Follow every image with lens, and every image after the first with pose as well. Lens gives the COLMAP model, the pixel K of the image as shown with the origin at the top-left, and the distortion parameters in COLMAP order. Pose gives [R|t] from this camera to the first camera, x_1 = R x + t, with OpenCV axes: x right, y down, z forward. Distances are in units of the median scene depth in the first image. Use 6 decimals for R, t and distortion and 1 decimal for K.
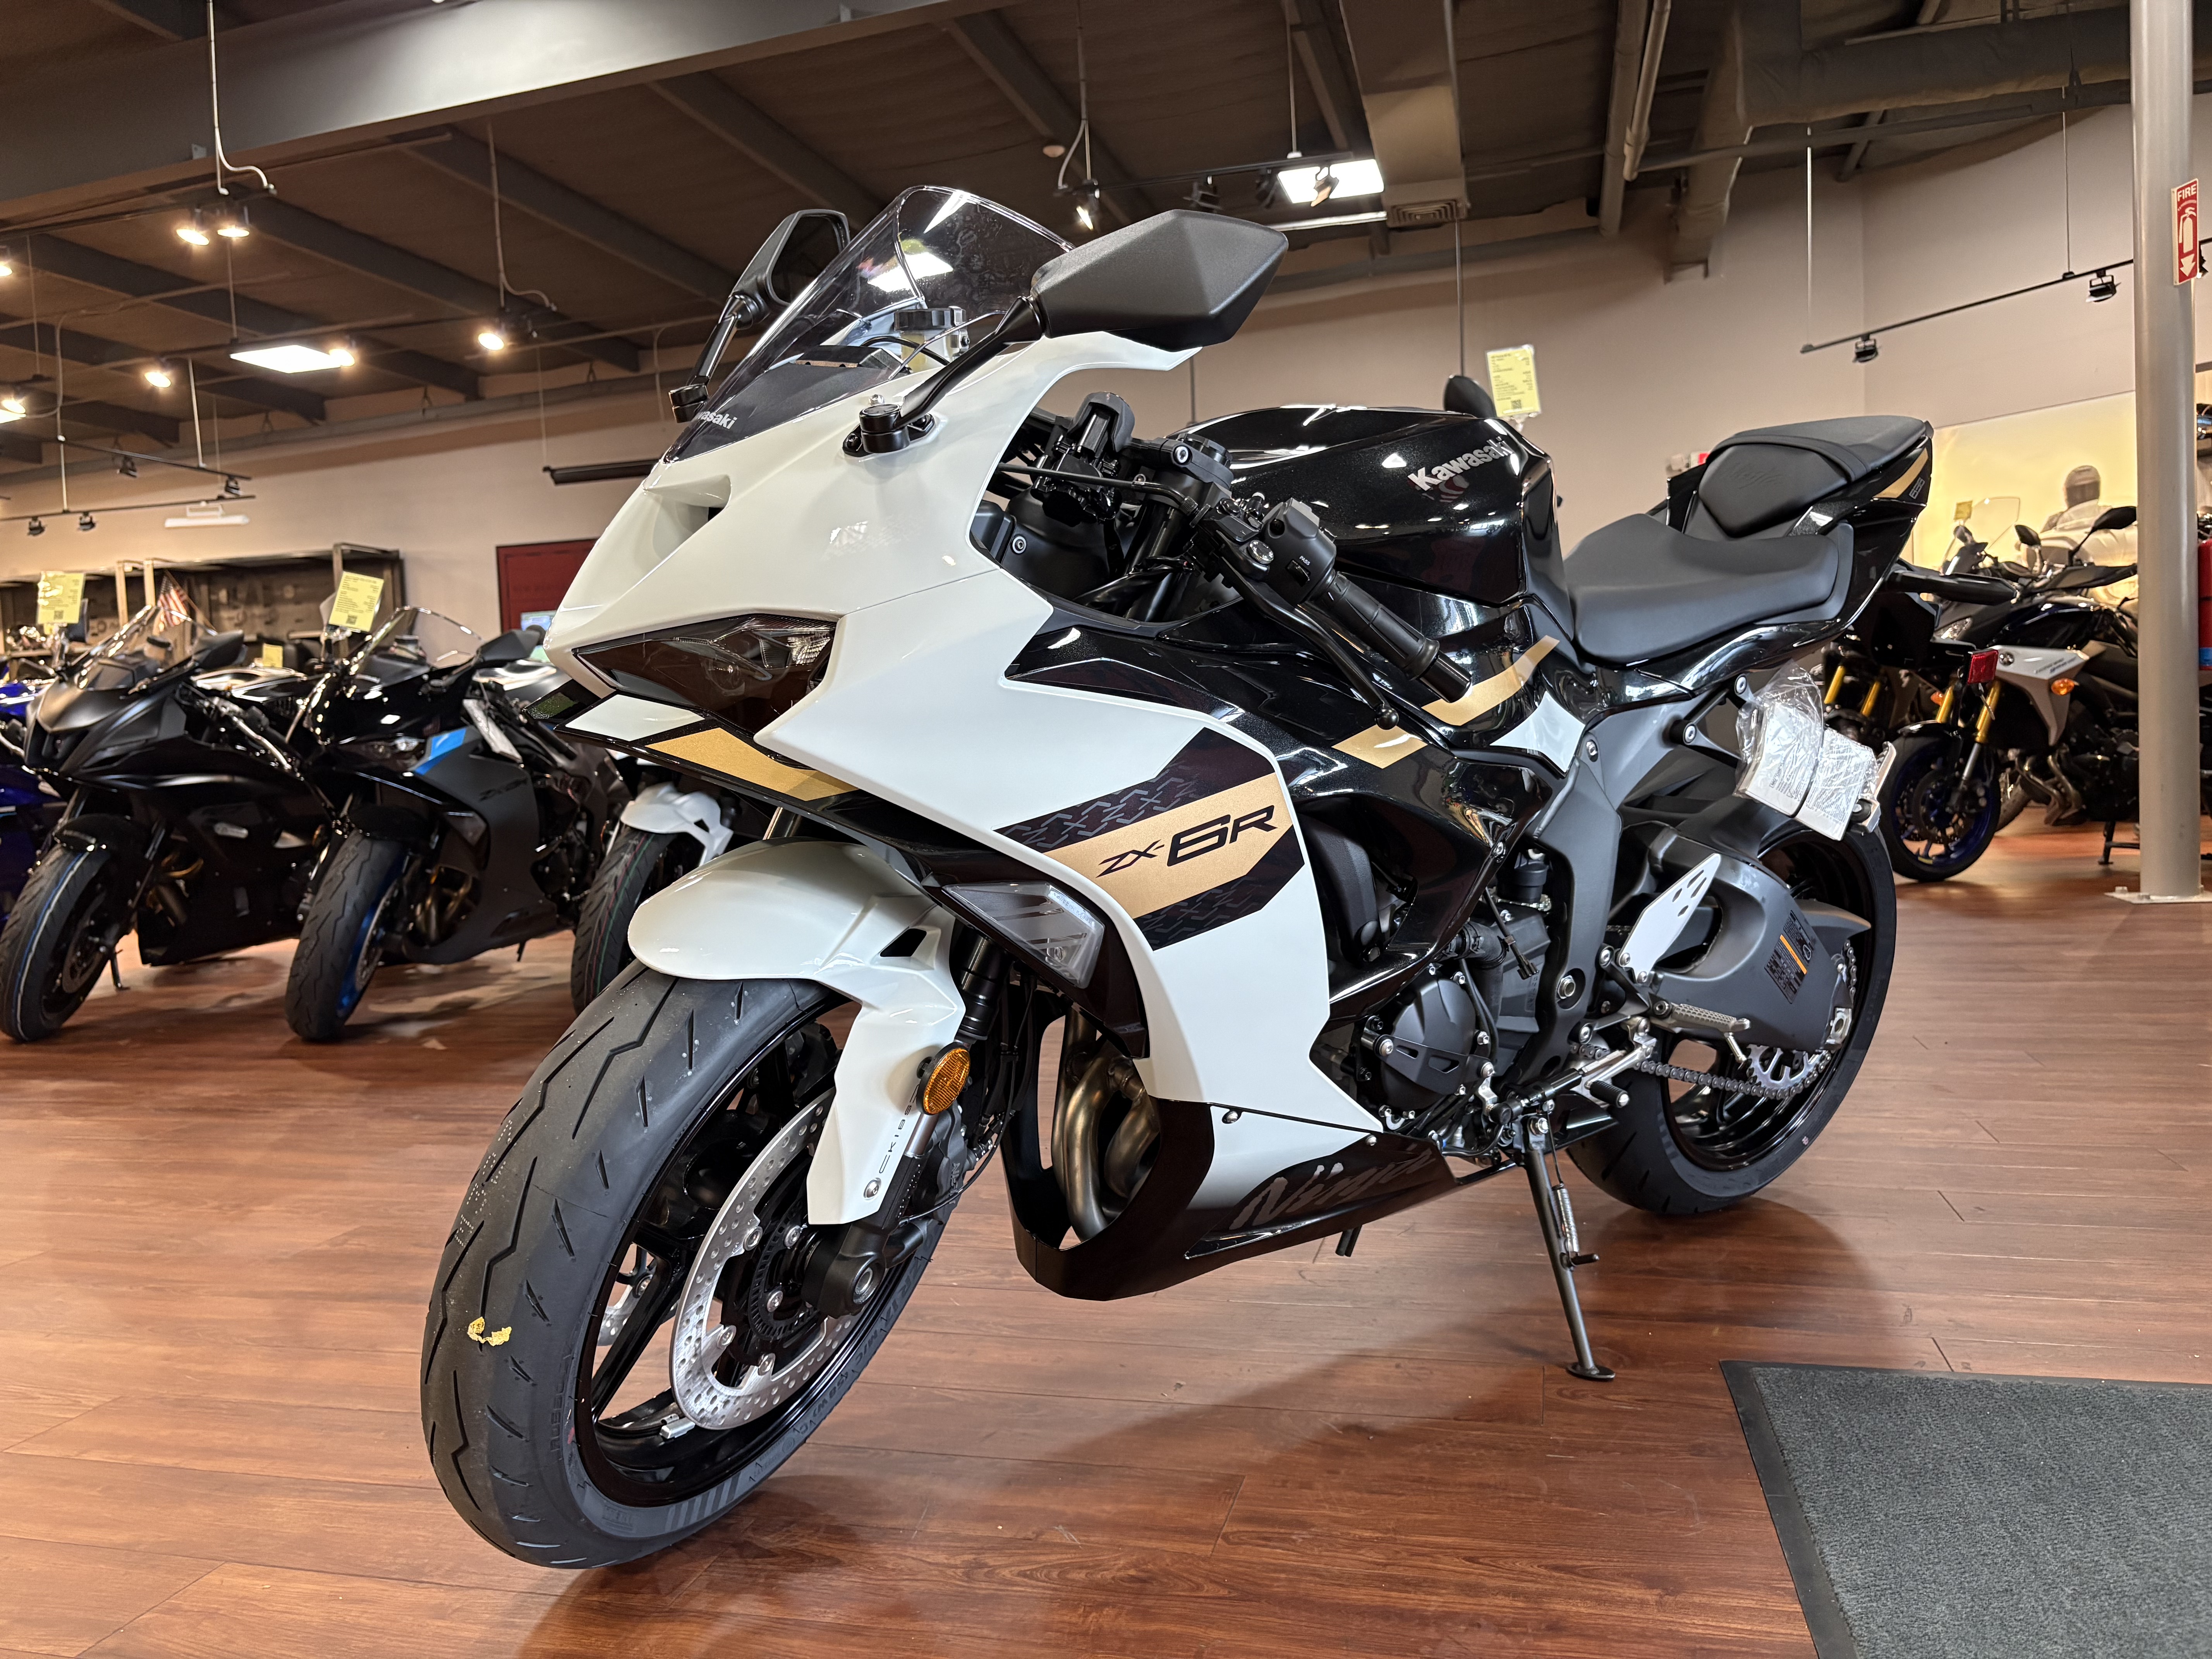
lens RADIAL K [[1691.8, 0, 1114.7], [0, 1691.8, 813.5], [0, 0, 1]] dist [0.049856, -0.054361]
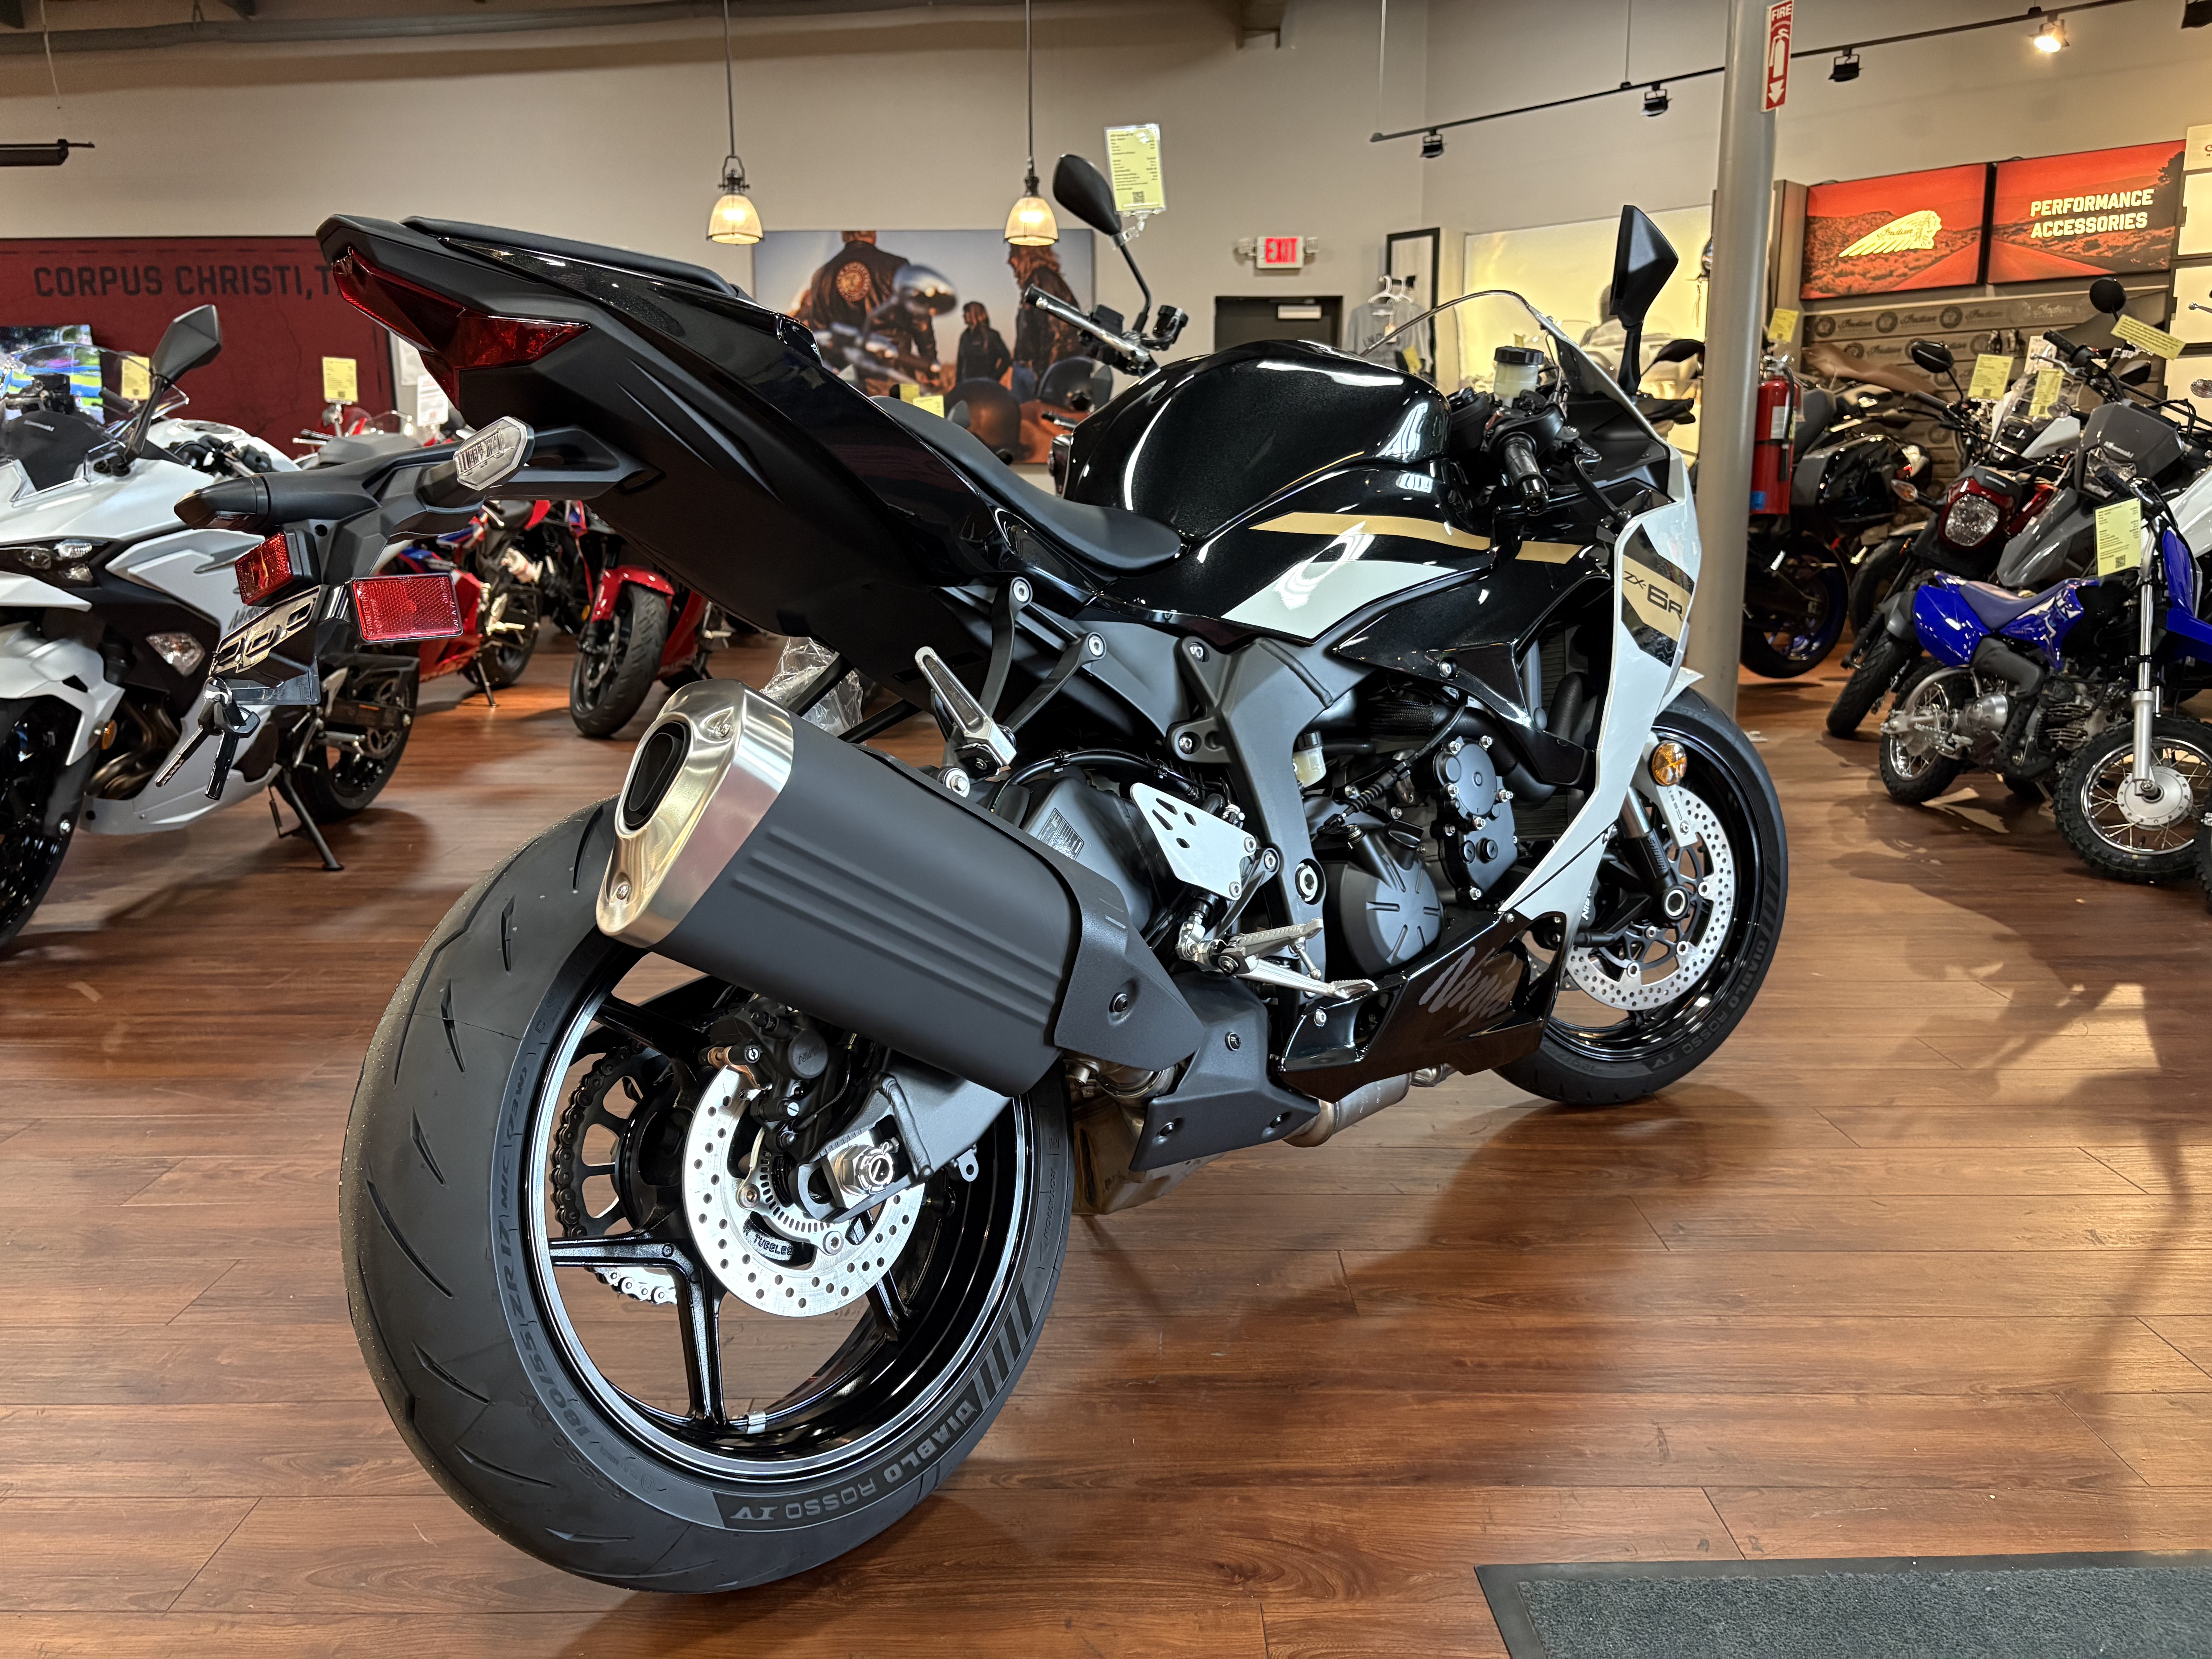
lens RADIAL K [[1691.8, 0, 1115.4], [0, 1691.8, 820.4], [0, 0, 1]] dist [0.049856, -0.054361]
pose [[0.964704, -0.014864, 0.262916, 0.000537], [-0.022737, 0.989976, 0.139397, -0.035745], [-0.262352, -0.140455, 0.954696, 0.107652]]
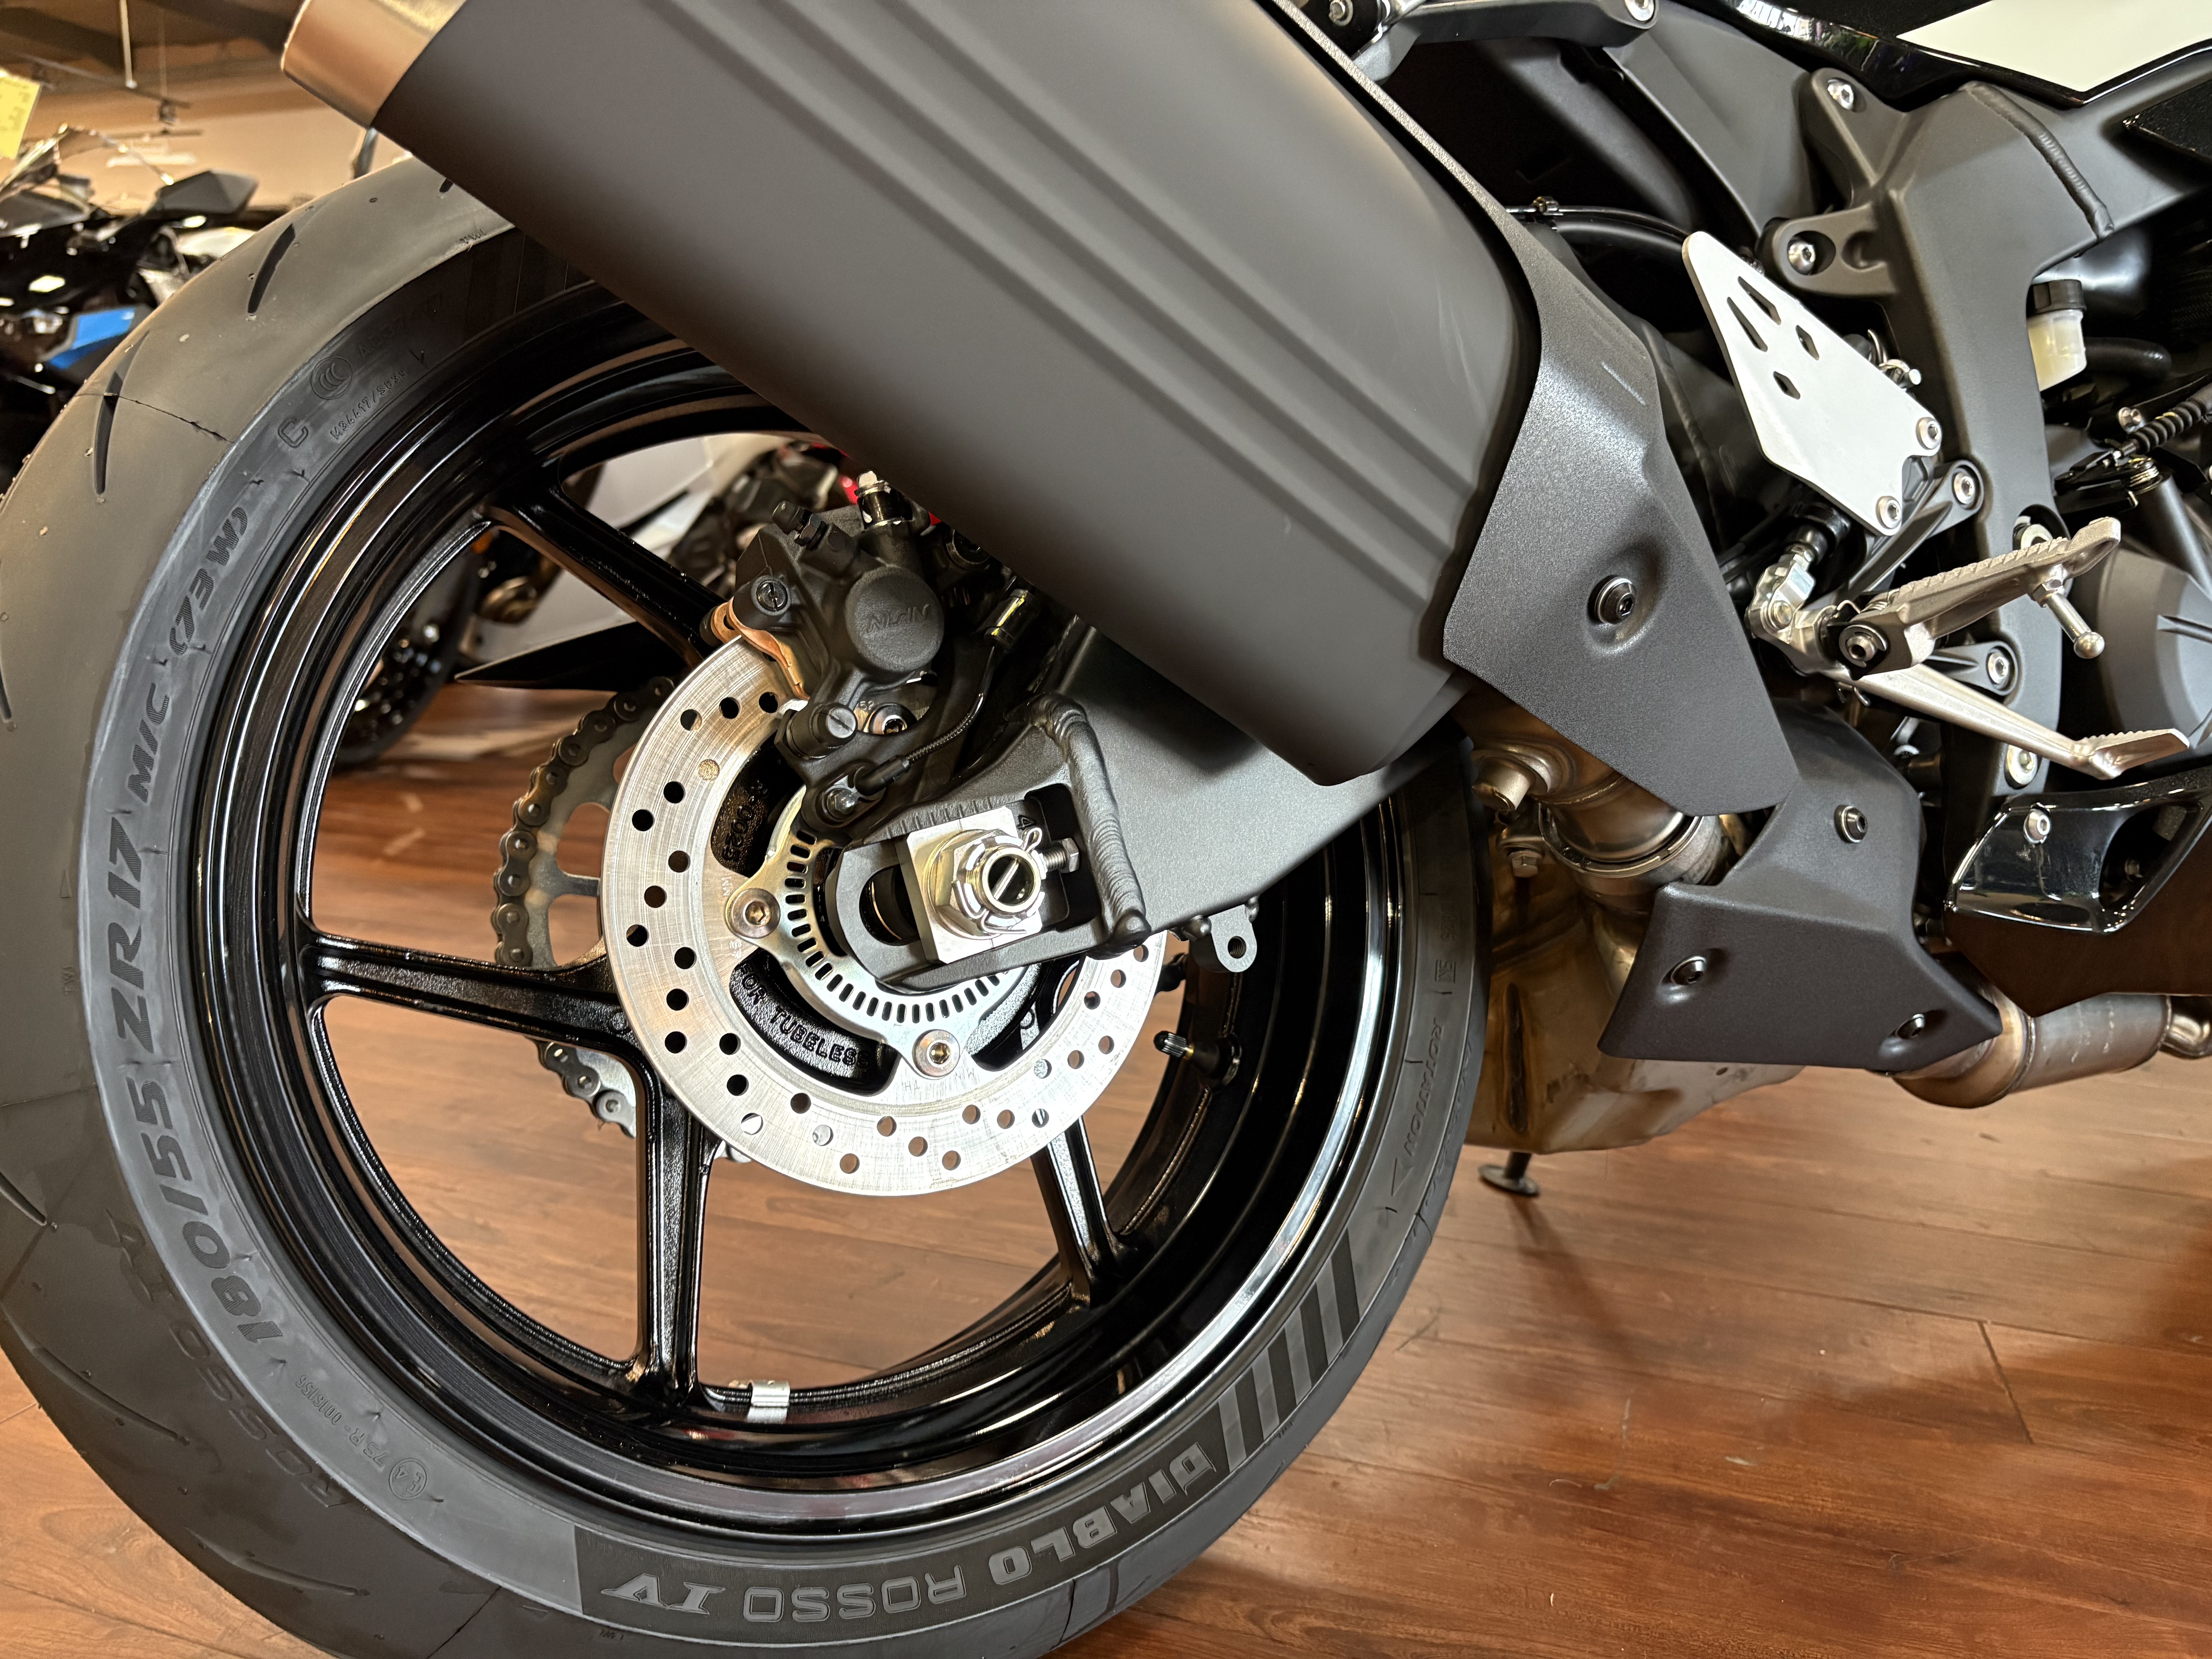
lens RADIAL K [[1691.8, 0, 1103.7], [0, 1691.8, 843.4], [0, 0, 1]] dist [0.049856, -0.054361]
pose [[0.995842, 0.086194, -0.029483, 0.036876], [-0.081136, 0.986372, 0.143131, 0.025246], [0.041418, -0.140144, 0.989265, 0.226441]]
